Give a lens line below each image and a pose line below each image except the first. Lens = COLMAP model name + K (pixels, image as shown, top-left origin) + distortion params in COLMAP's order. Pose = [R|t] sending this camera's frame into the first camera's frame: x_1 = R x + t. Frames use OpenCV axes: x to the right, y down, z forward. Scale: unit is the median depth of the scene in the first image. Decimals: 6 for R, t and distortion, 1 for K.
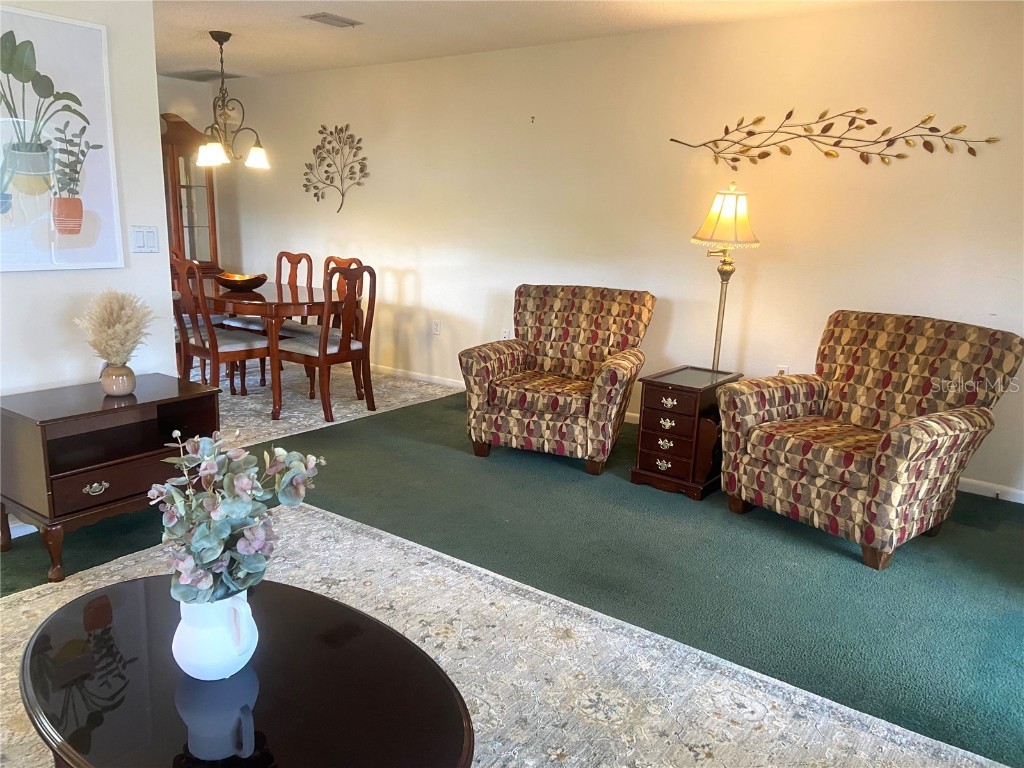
lens RADIAL K [[759.4, 0, 511.0], [0, 759.4, 388.0], [0, 0, 1]] dist [0.041557, -0.010036]
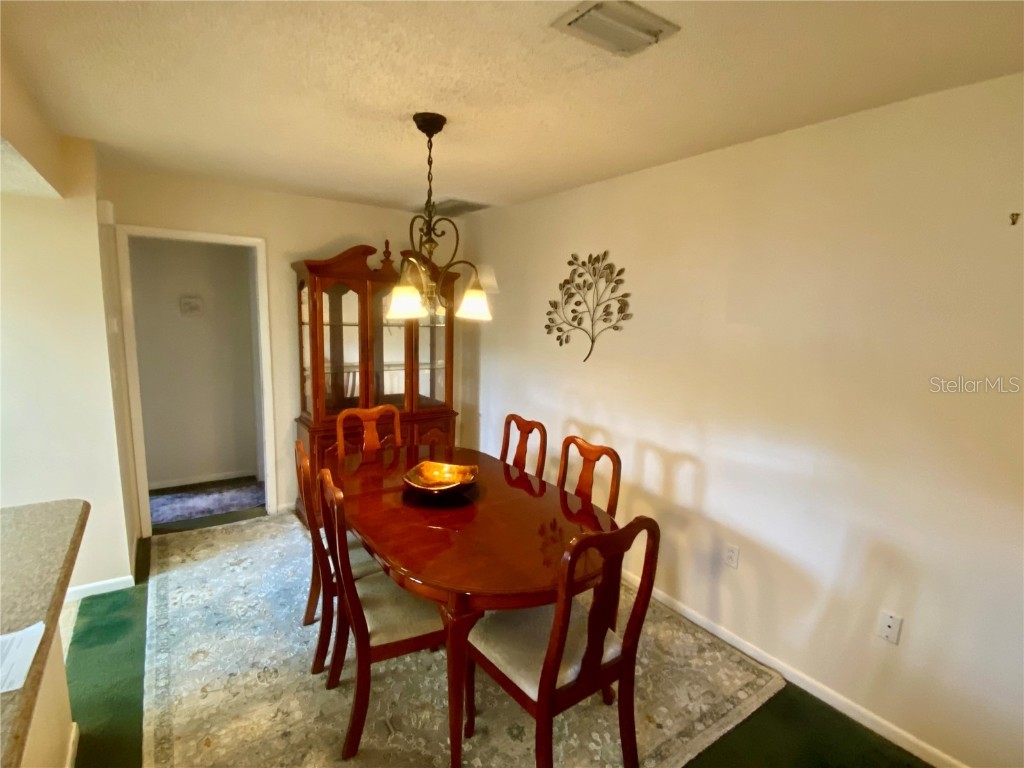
lens RADIAL K [[504.1, 0, 504.8], [0, 504.1, 379.4], [0, 0, 1]] dist [0.003192, -0.000686]
pose [[0.938459, 0.041796, -0.342852, -0.131106], [-0.074932, 0.993647, -0.083970, -0.169094], [0.337164, 0.104493, 0.935629, 0.511128]]
